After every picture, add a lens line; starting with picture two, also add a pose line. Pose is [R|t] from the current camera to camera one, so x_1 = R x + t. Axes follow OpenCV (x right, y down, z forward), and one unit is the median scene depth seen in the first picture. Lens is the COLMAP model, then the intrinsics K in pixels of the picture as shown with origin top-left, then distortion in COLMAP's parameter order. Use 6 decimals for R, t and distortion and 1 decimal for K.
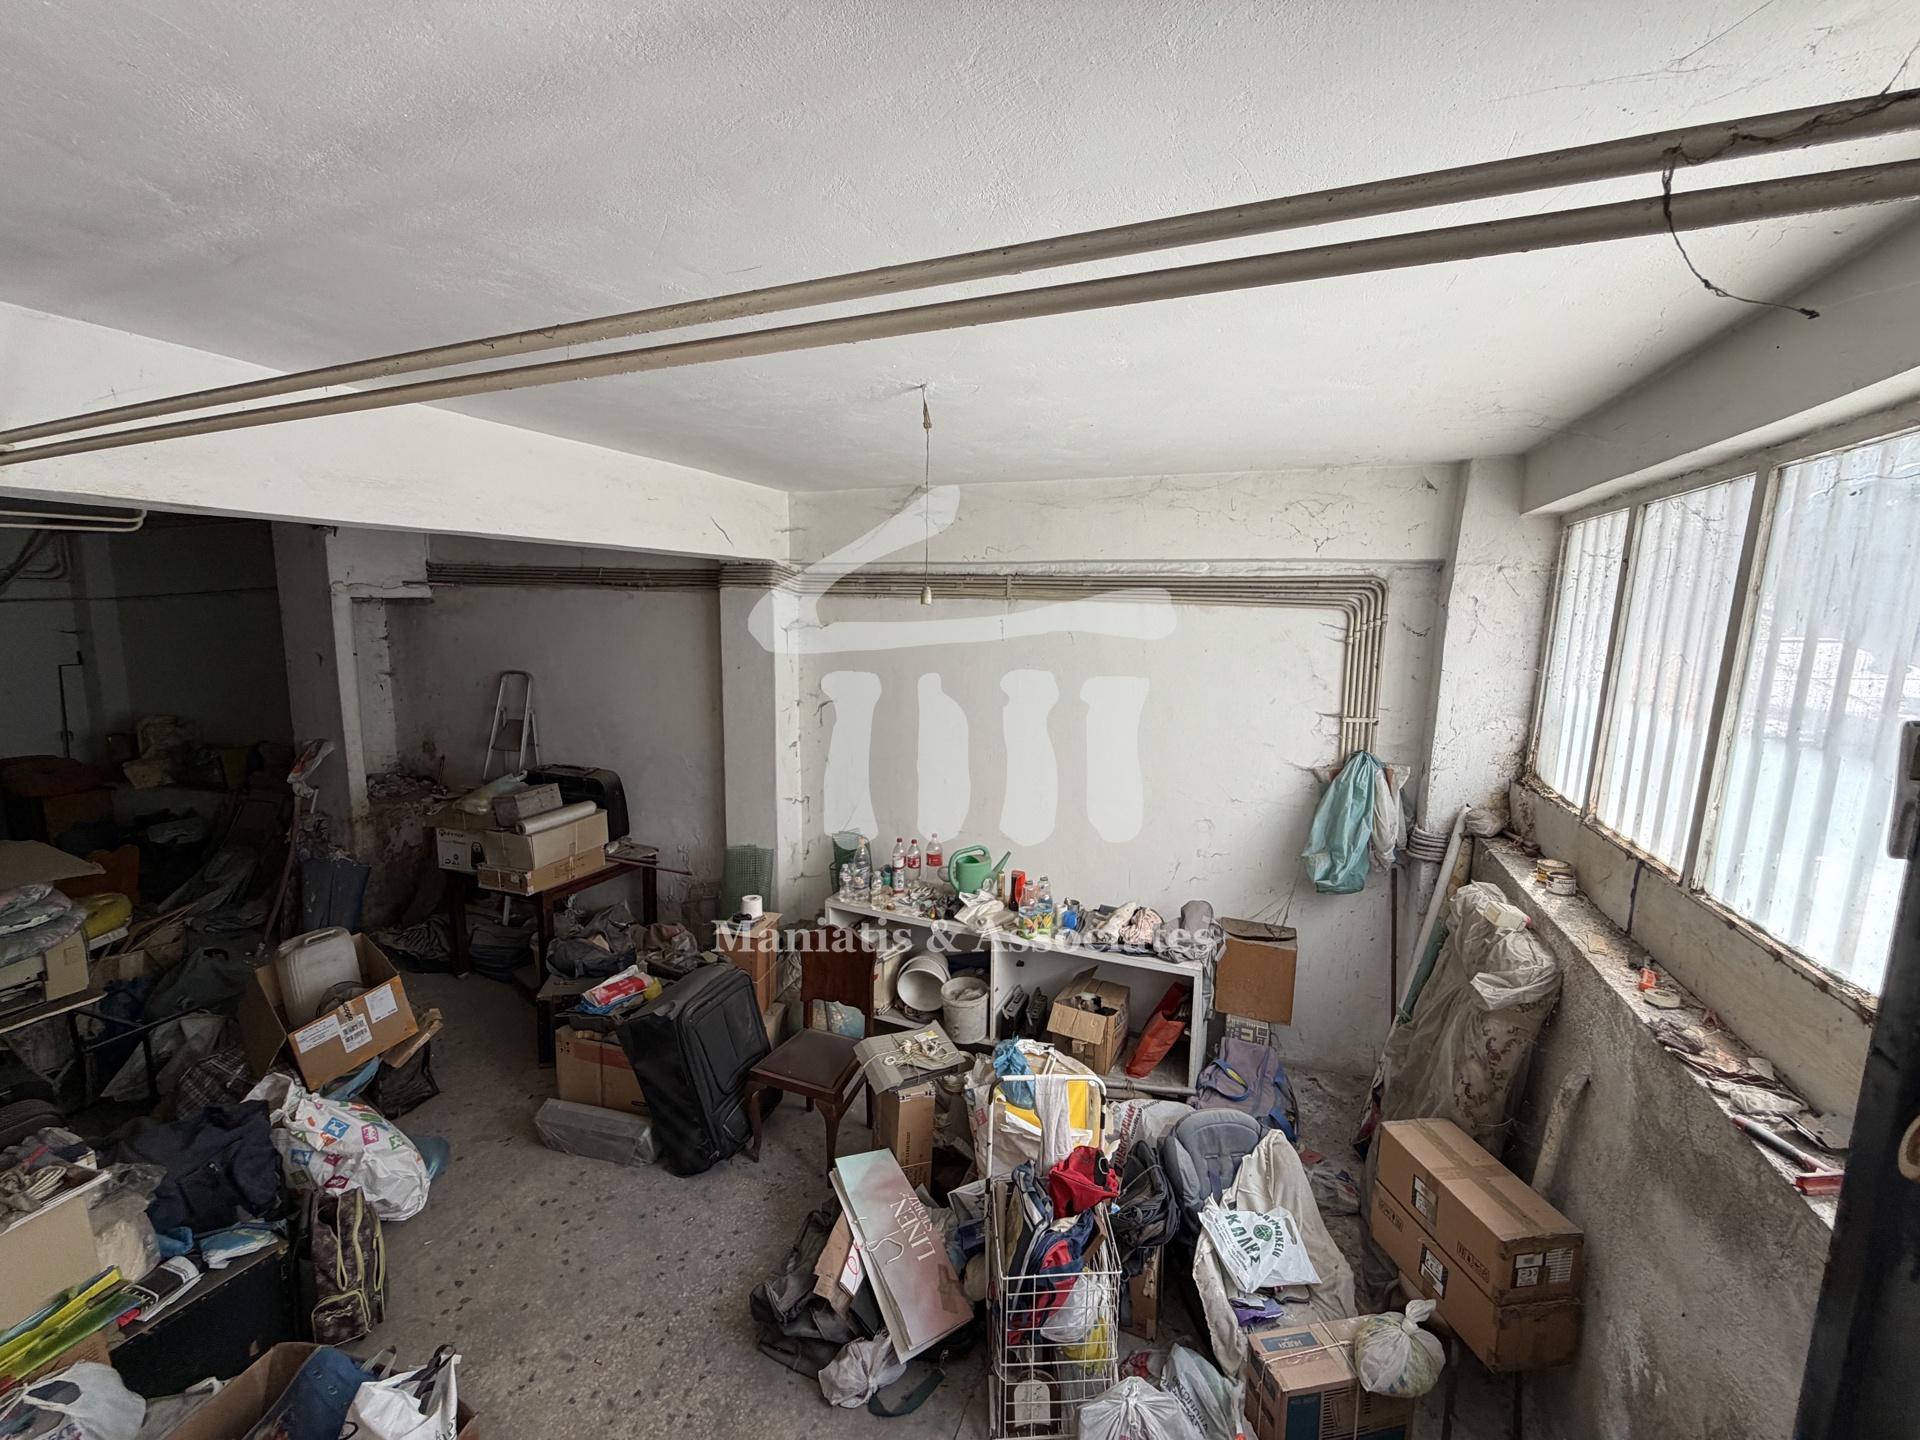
lens RADIAL K [[764.5, 0, 954.0], [0, 764.5, 719.5], [0, 0, 1]] dist [0.000252, -0.000006]
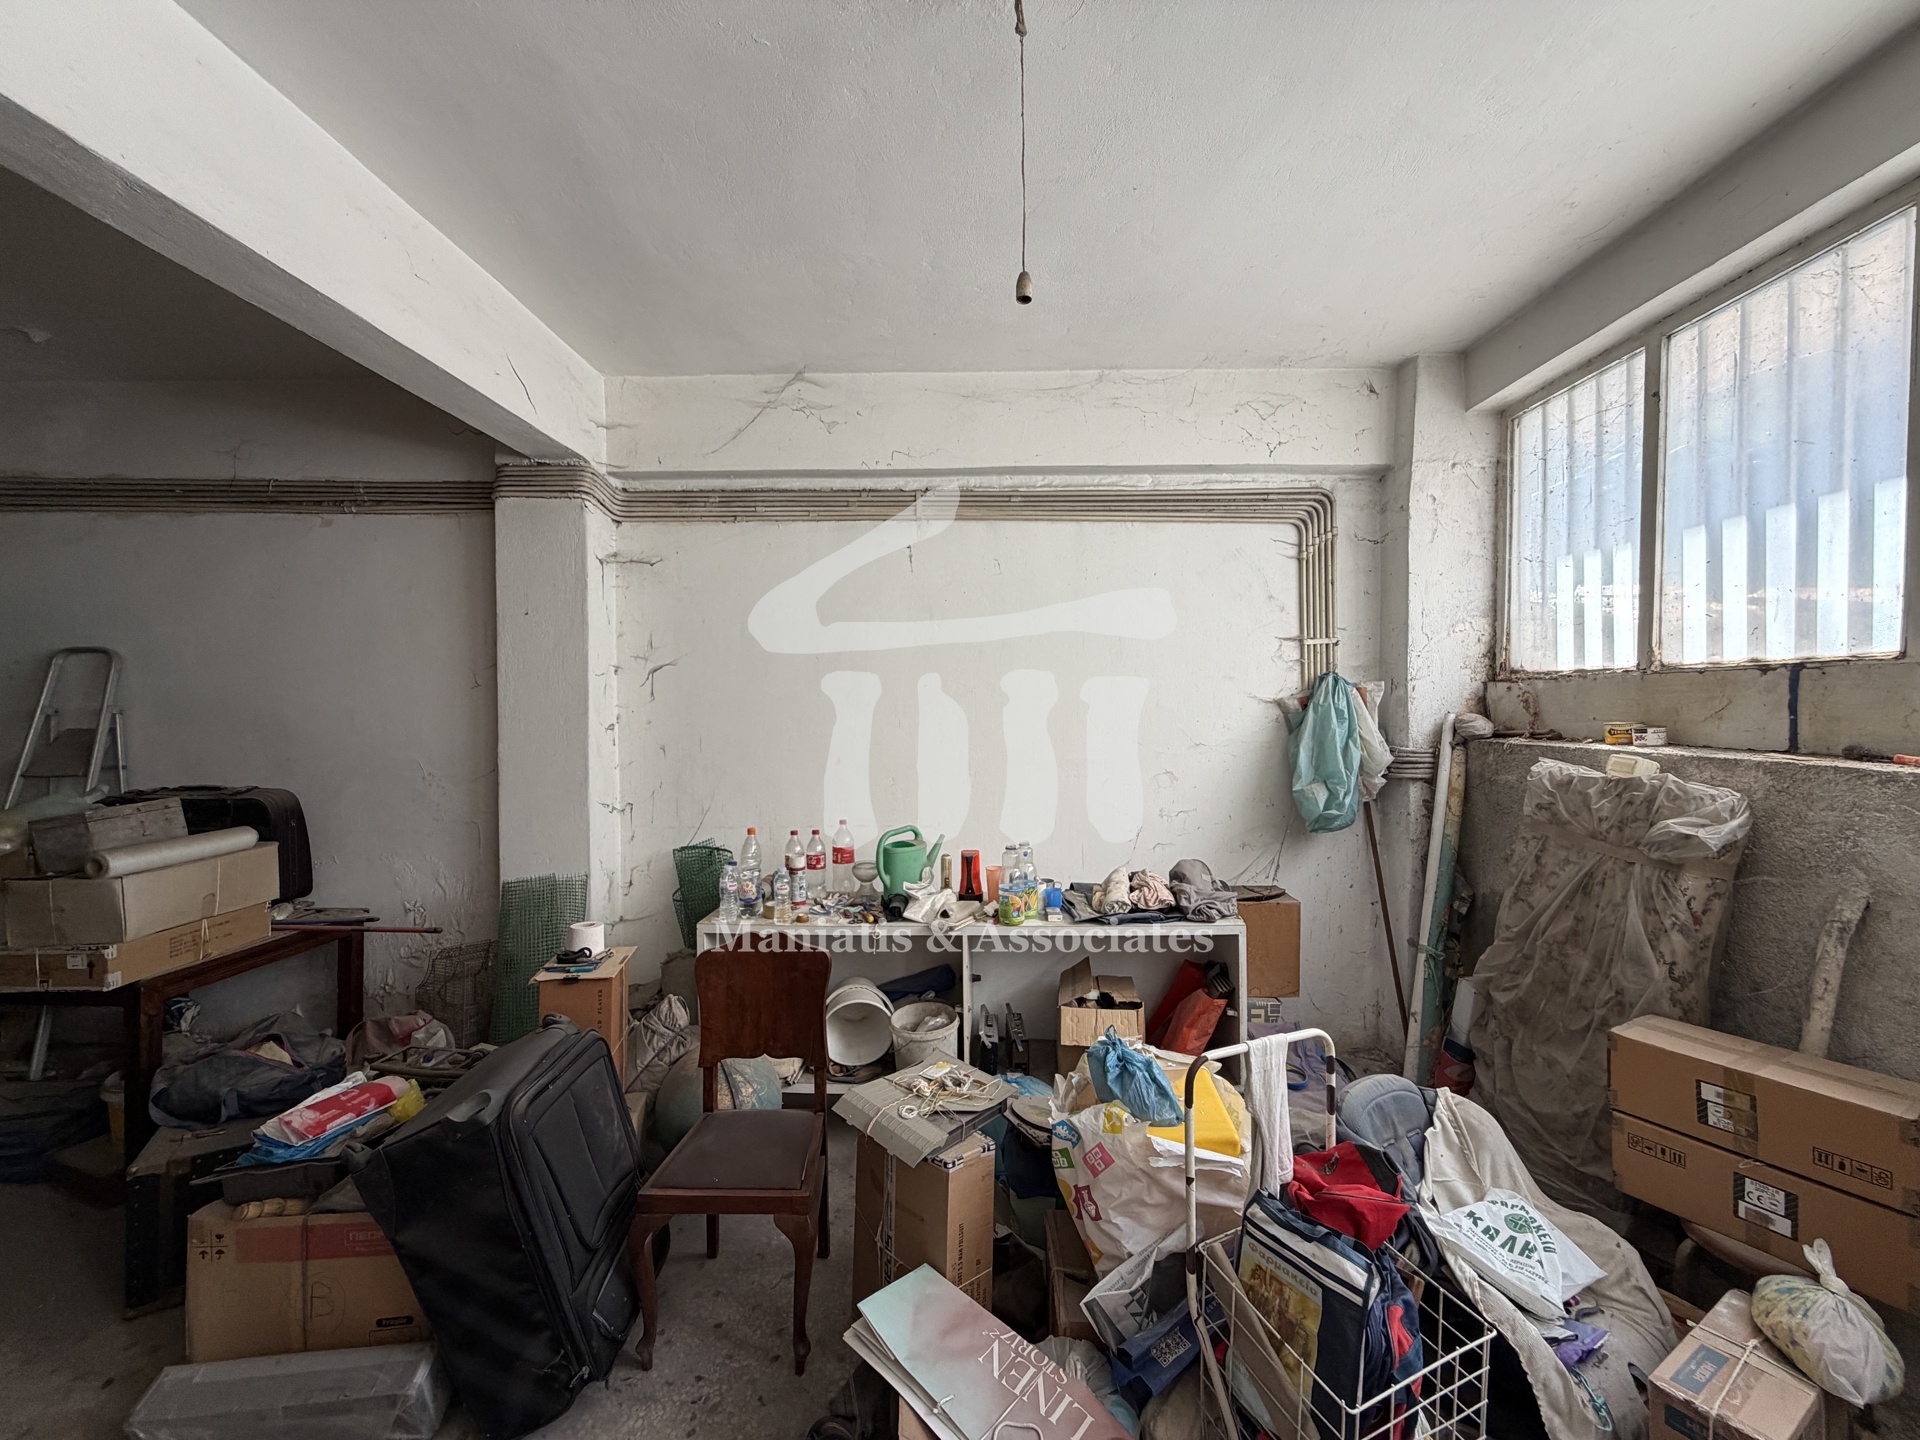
lens RADIAL K [[764.5, 0, 953.5], [0, 764.5, 719.3], [0, 0, 1]] dist [0.000252, -0.000006]
pose [[0.936984, -0.026305, 0.348380, -0.206486], [0.070876, 0.990739, -0.115816, 0.168584], [-0.342107, 0.133210, 0.930171, 0.304804]]
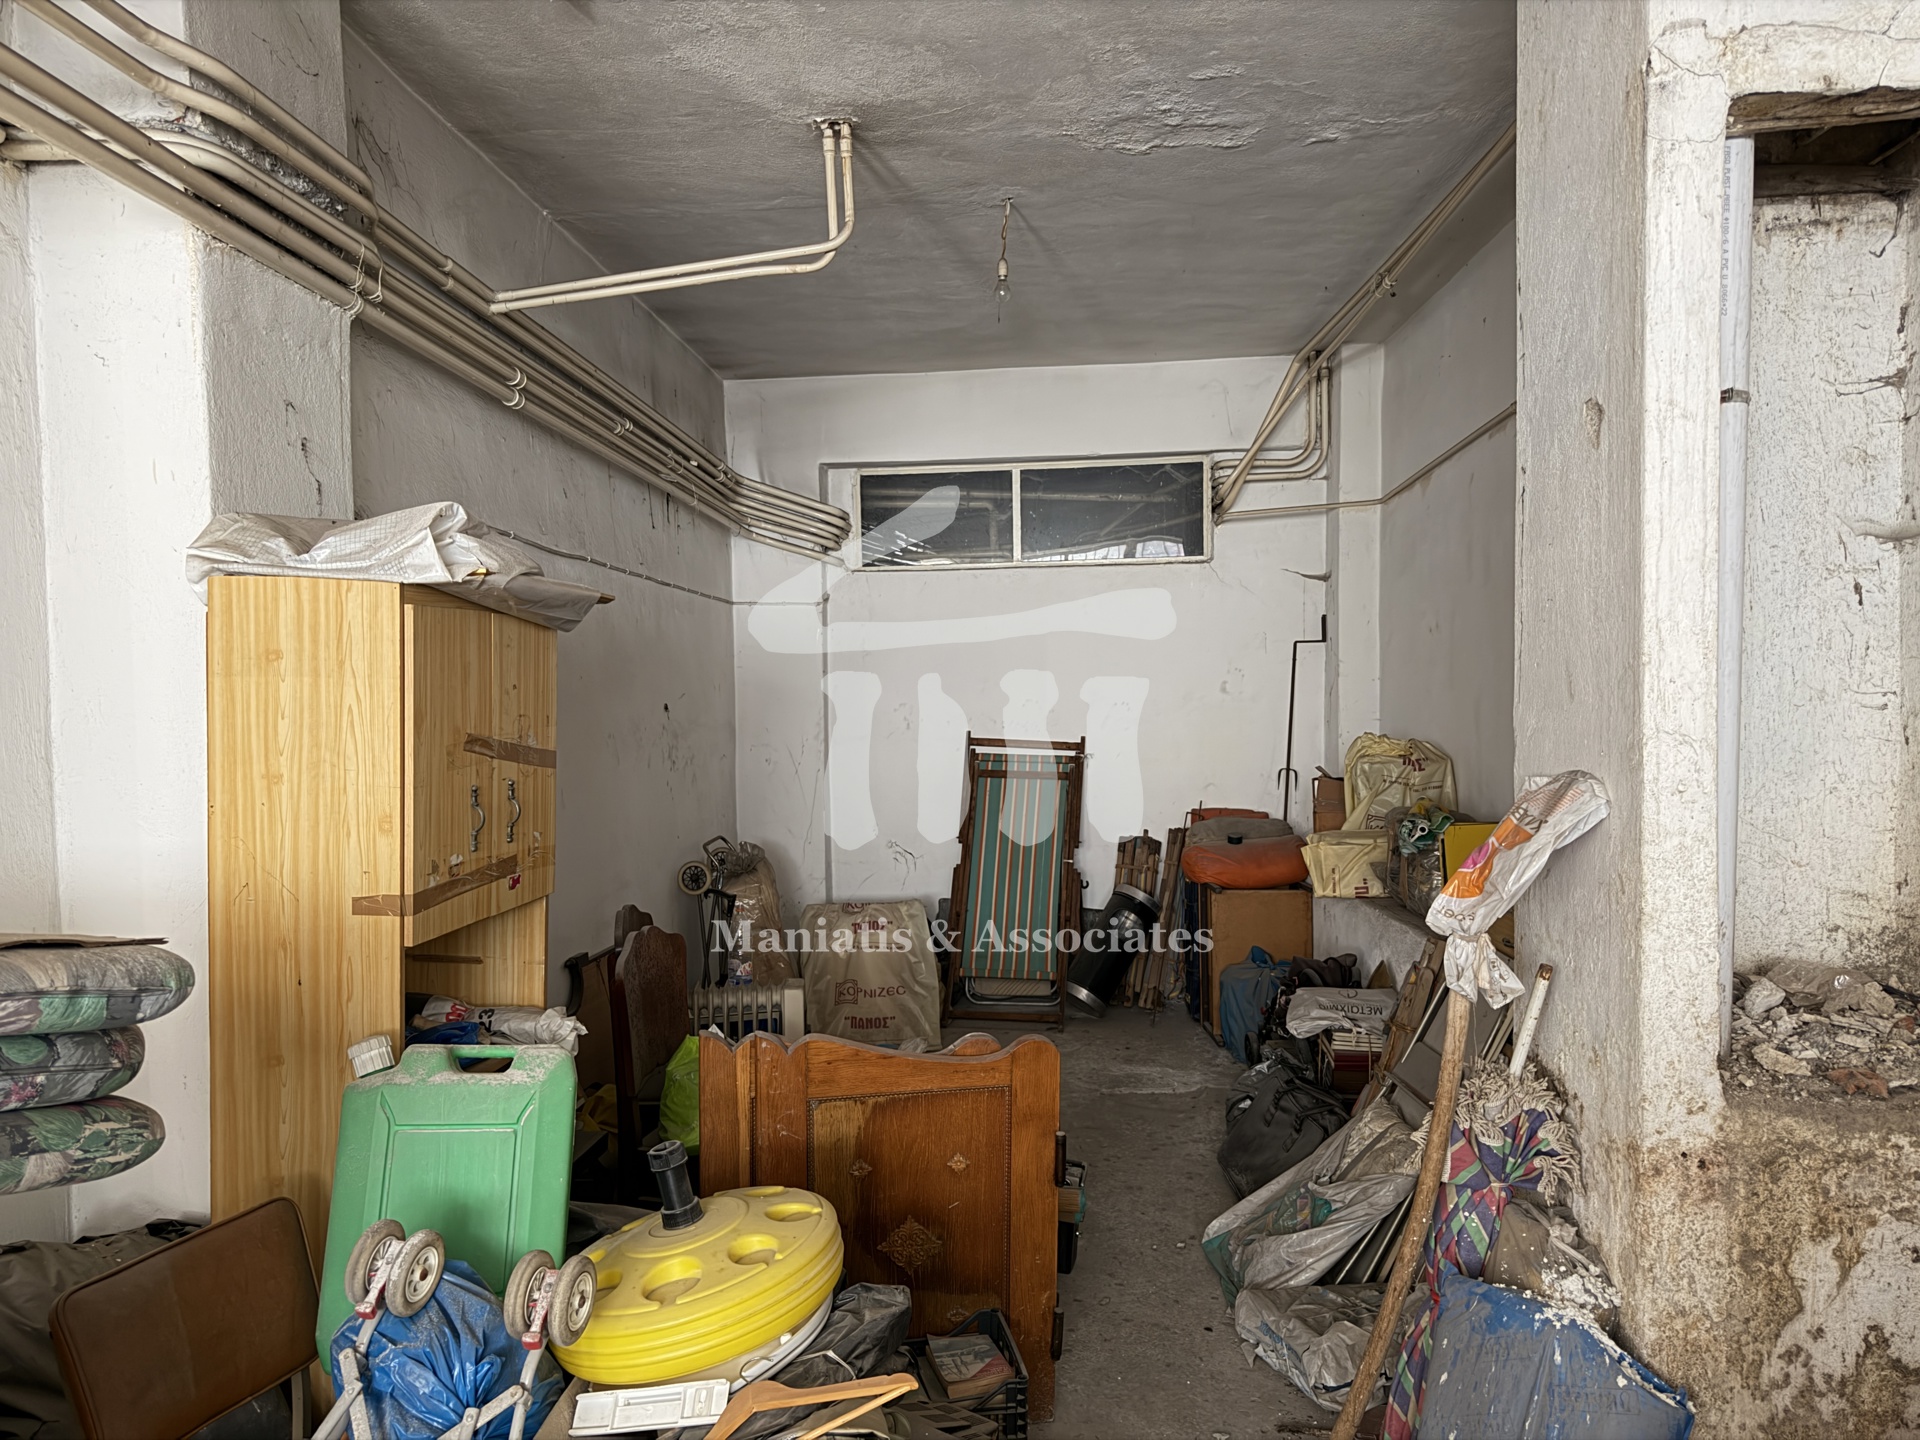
lens RADIAL K [[1351.6, 0, 959.2], [0, 1351.6, 721.0], [0, 0, 1]] dist [0.049694, -0.058687]
pose [[0.296708, 0.012608, -0.954885, -0.700742], [-0.120343, 0.992435, -0.024290, 0.063234], [0.947355, 0.122121, 0.295981, 1.008083]]
